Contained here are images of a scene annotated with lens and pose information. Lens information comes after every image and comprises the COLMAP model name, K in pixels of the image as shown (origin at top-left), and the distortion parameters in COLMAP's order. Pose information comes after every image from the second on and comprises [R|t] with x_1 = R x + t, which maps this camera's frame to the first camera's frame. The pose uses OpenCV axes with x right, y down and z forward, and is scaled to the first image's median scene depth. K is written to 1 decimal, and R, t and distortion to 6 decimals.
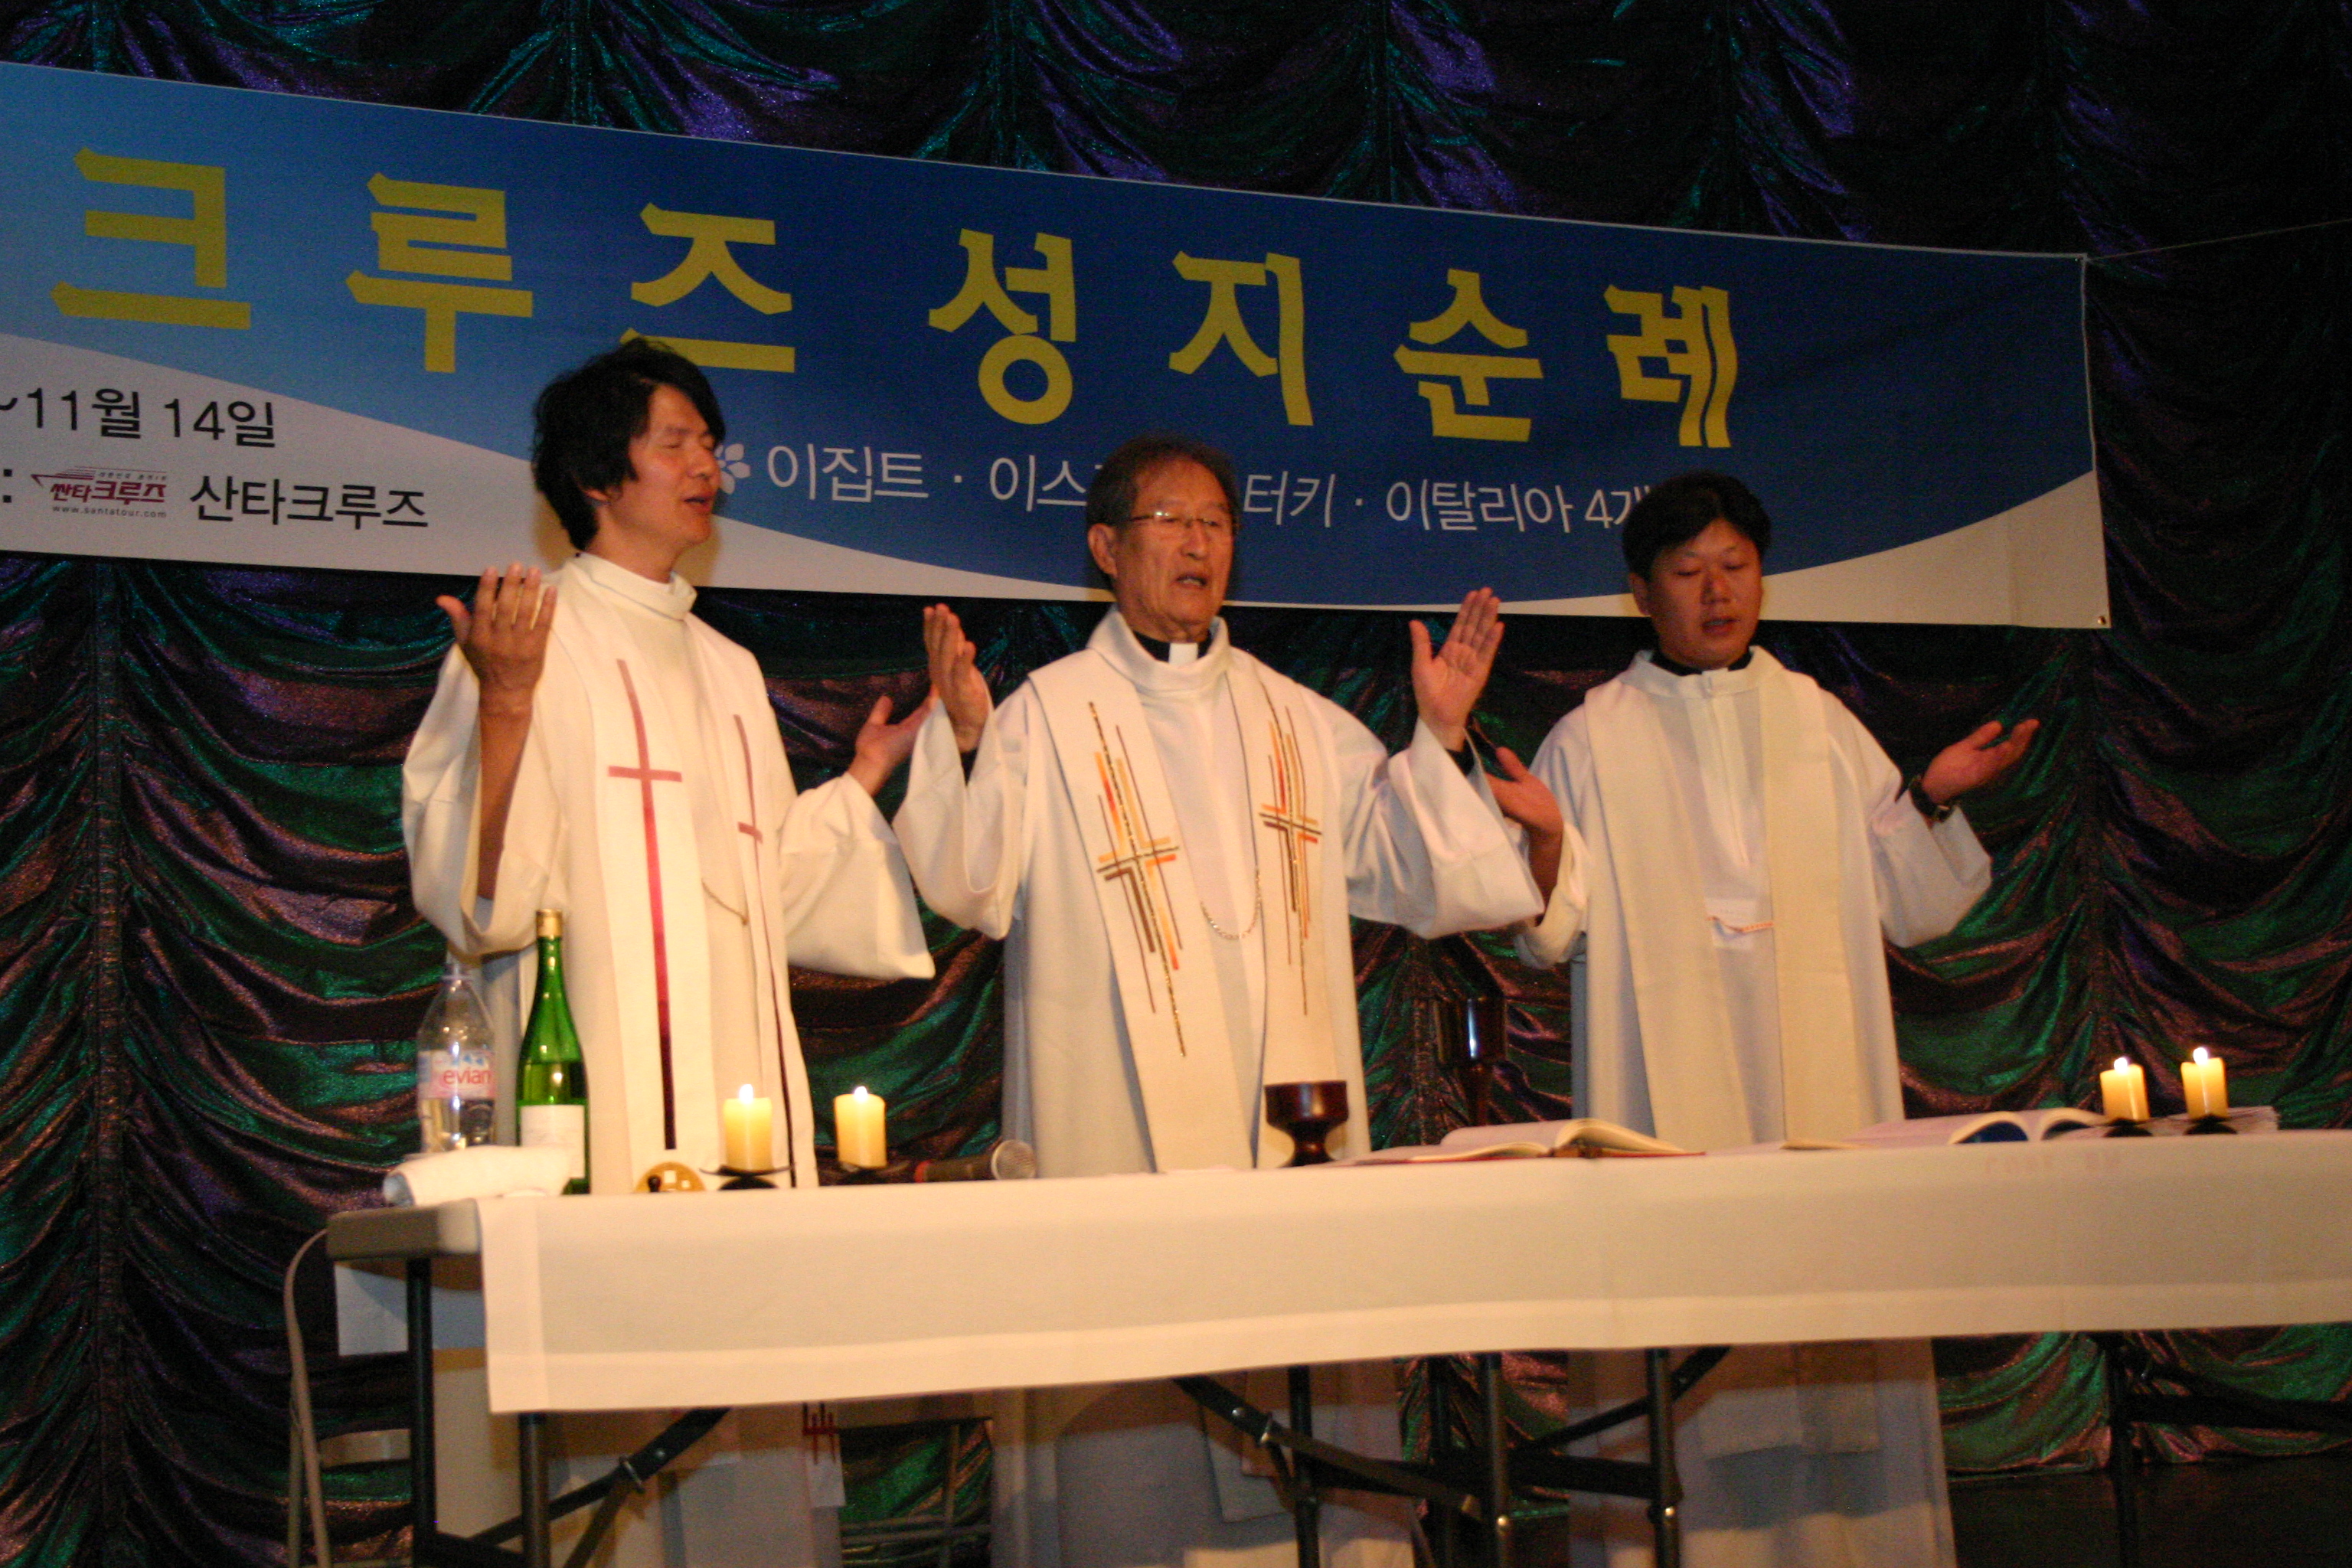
lens RADIAL K [[3682.6, 0, 1176.0], [0, 3682.6, 784.0], [0, 0, 1]] dist [-0.044538, 0.104146]
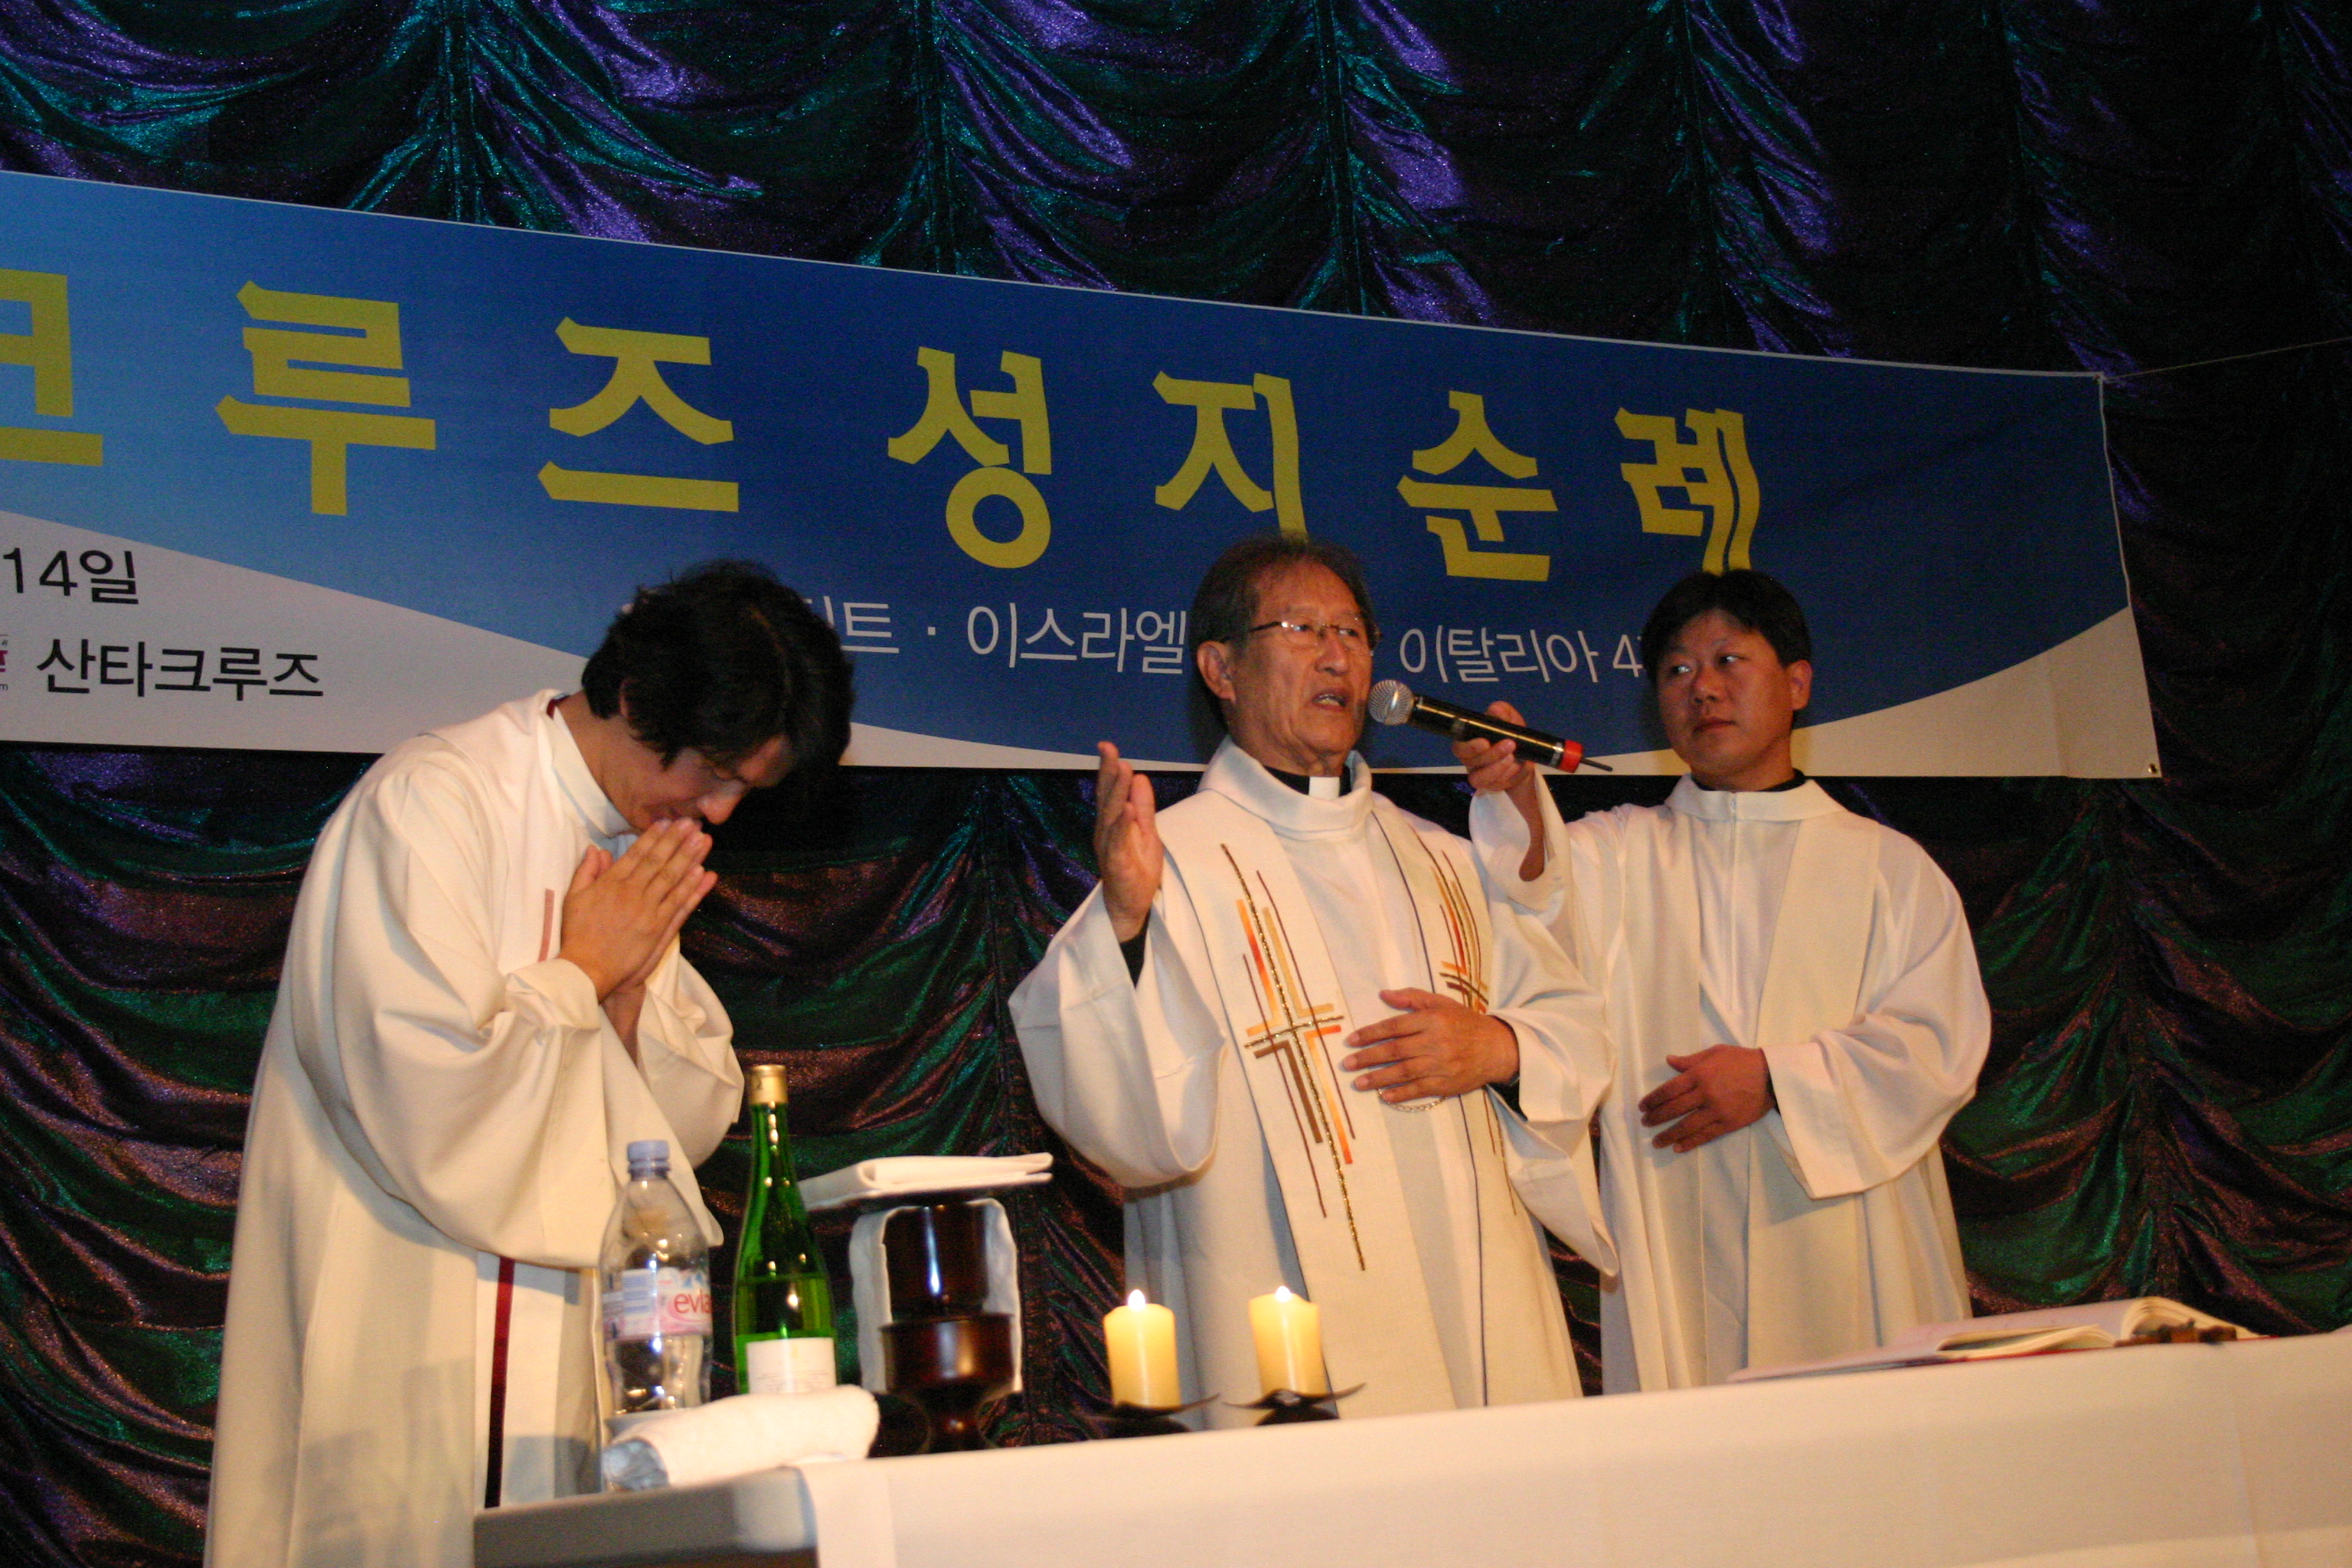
lens RADIAL K [[3650.6, 0, 1176.0], [0, 3650.6, 784.0], [0, 0, 1]] dist [-0.027411, 0.029291]
pose [[0.994936, -0.036502, 0.093649, -0.081698], [0.043777, 0.996082, -0.076844, 0.020151], [-0.090477, 0.080554, 0.992635, 0.148888]]
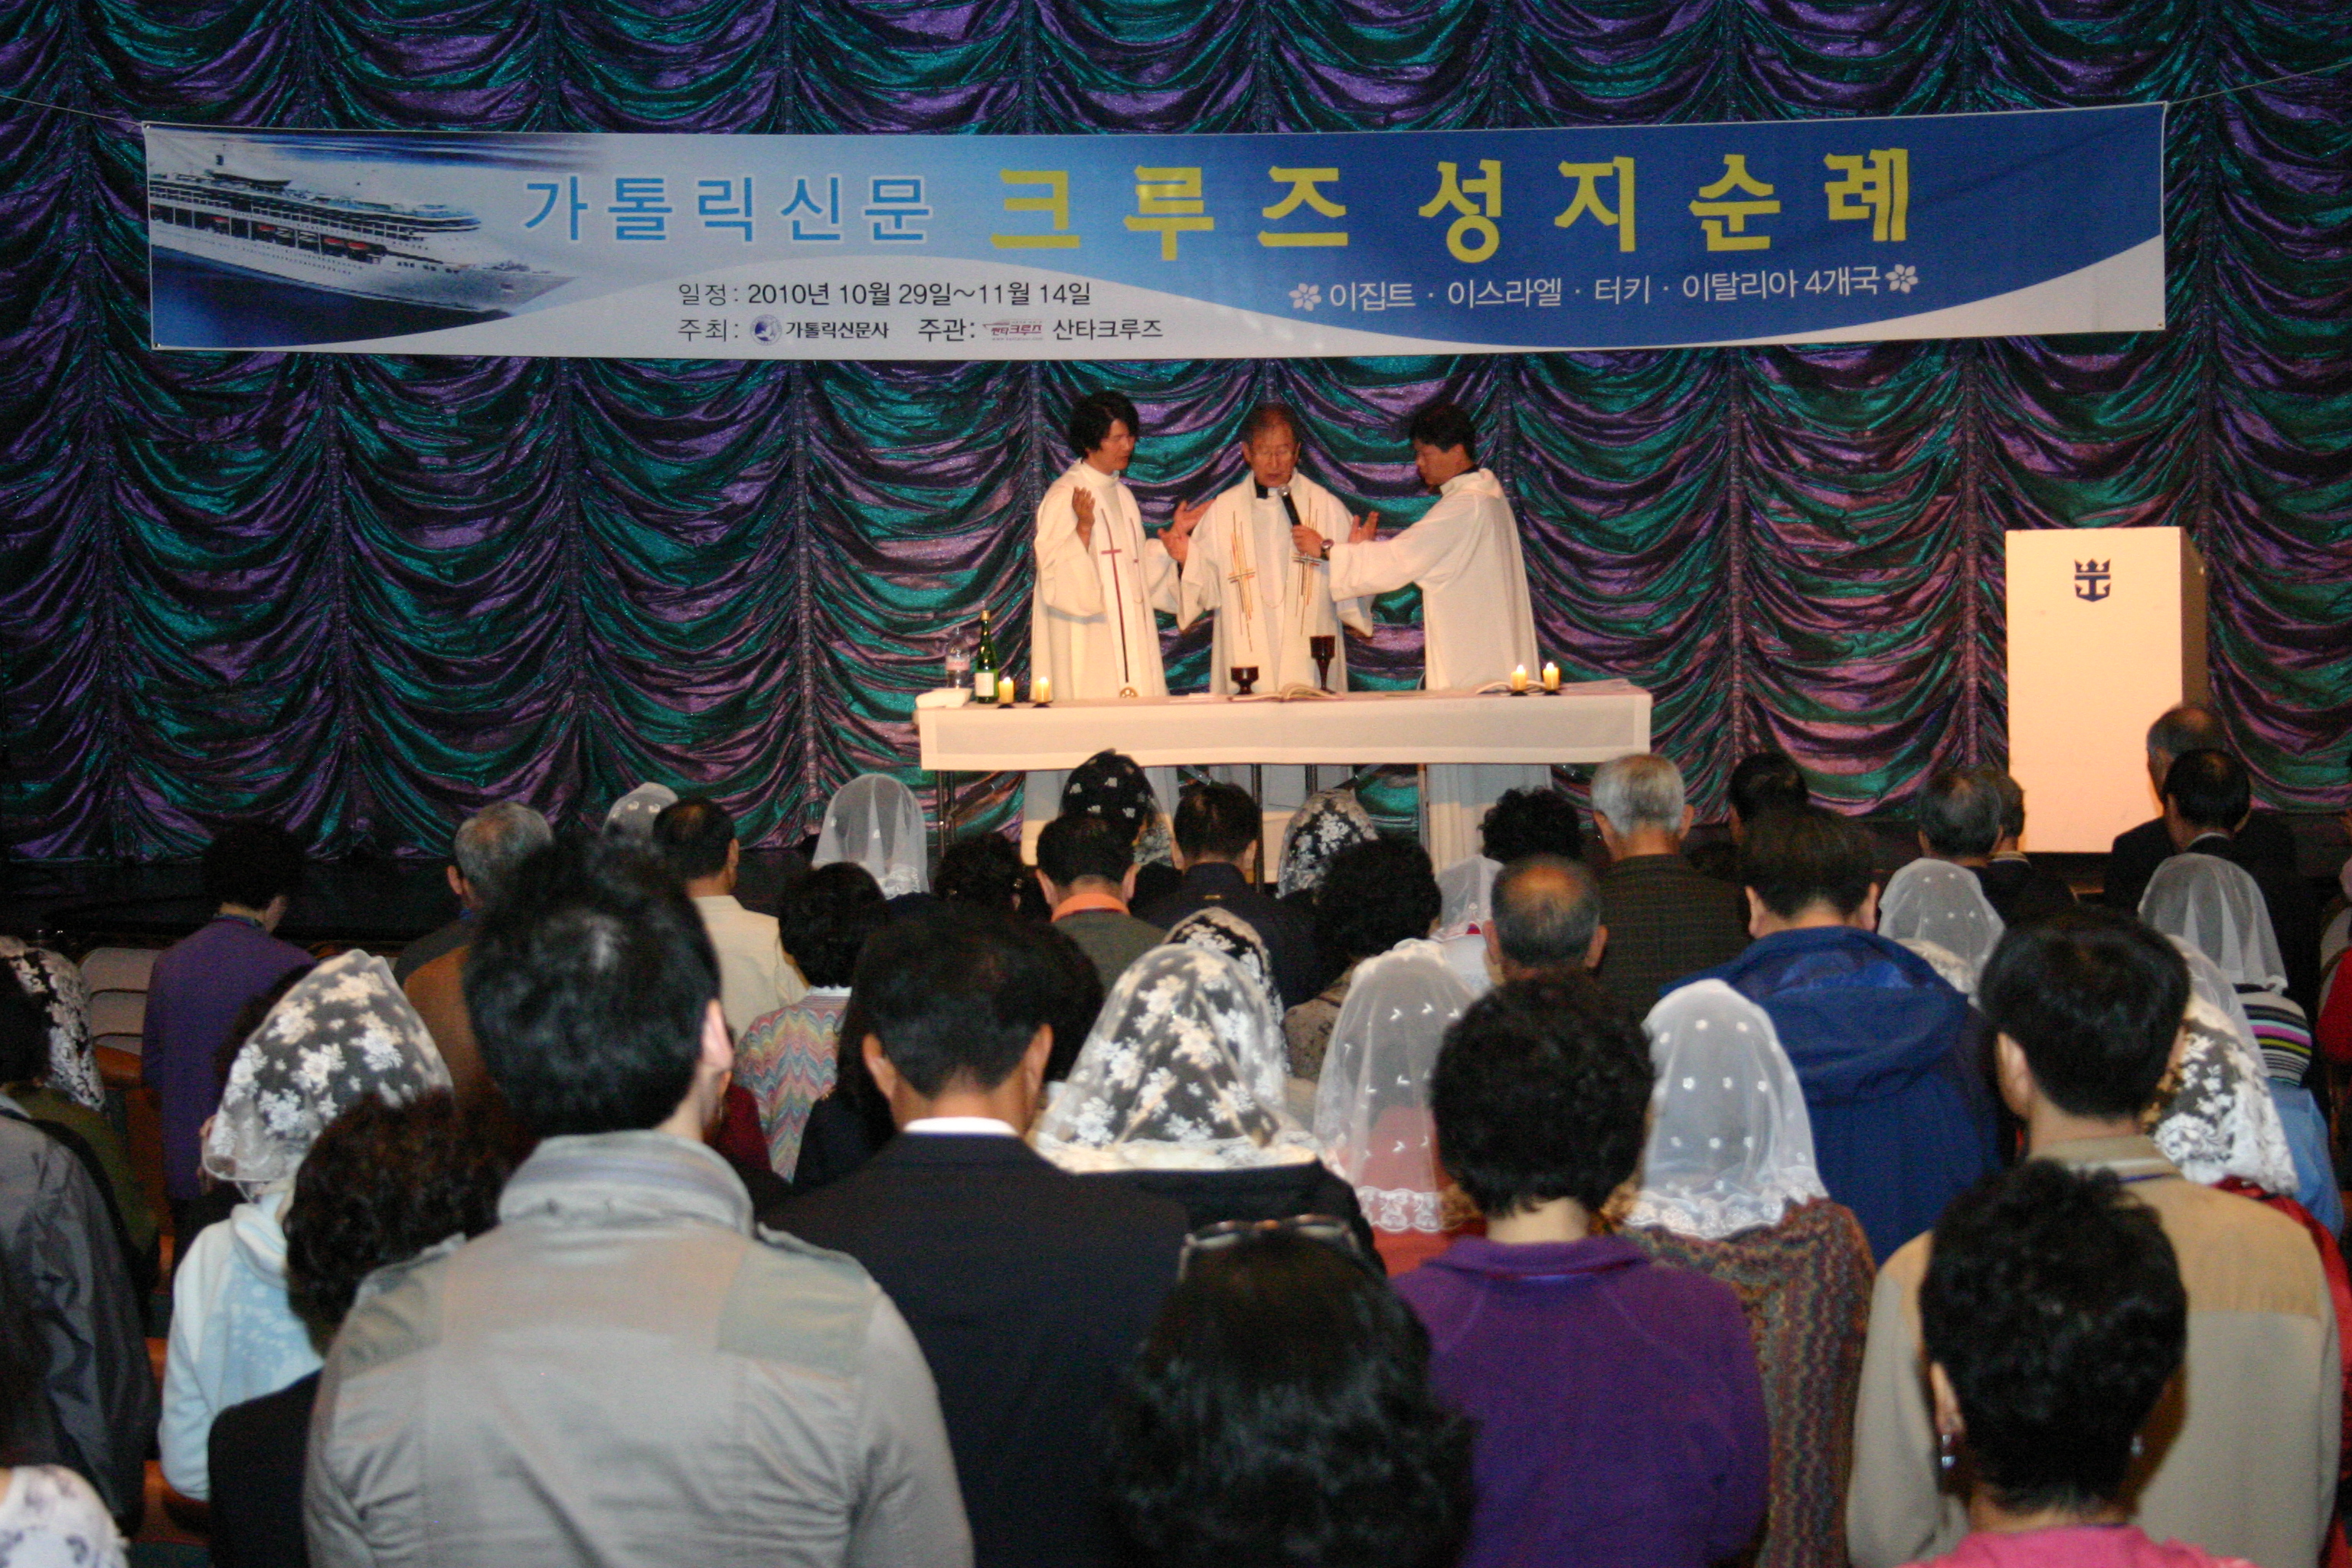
lens RADIAL K [[4859.5, 0, 1176.0], [0, 4859.5, 784.0], [0, 0, 1]] dist [0.056552, 0.283740]
pose [[0.895679, 0.055350, -0.441243, 0.971627], [0.036614, 0.979676, 0.197216, -0.340301], [0.443191, -0.192798, 0.875449, -1.385291]]
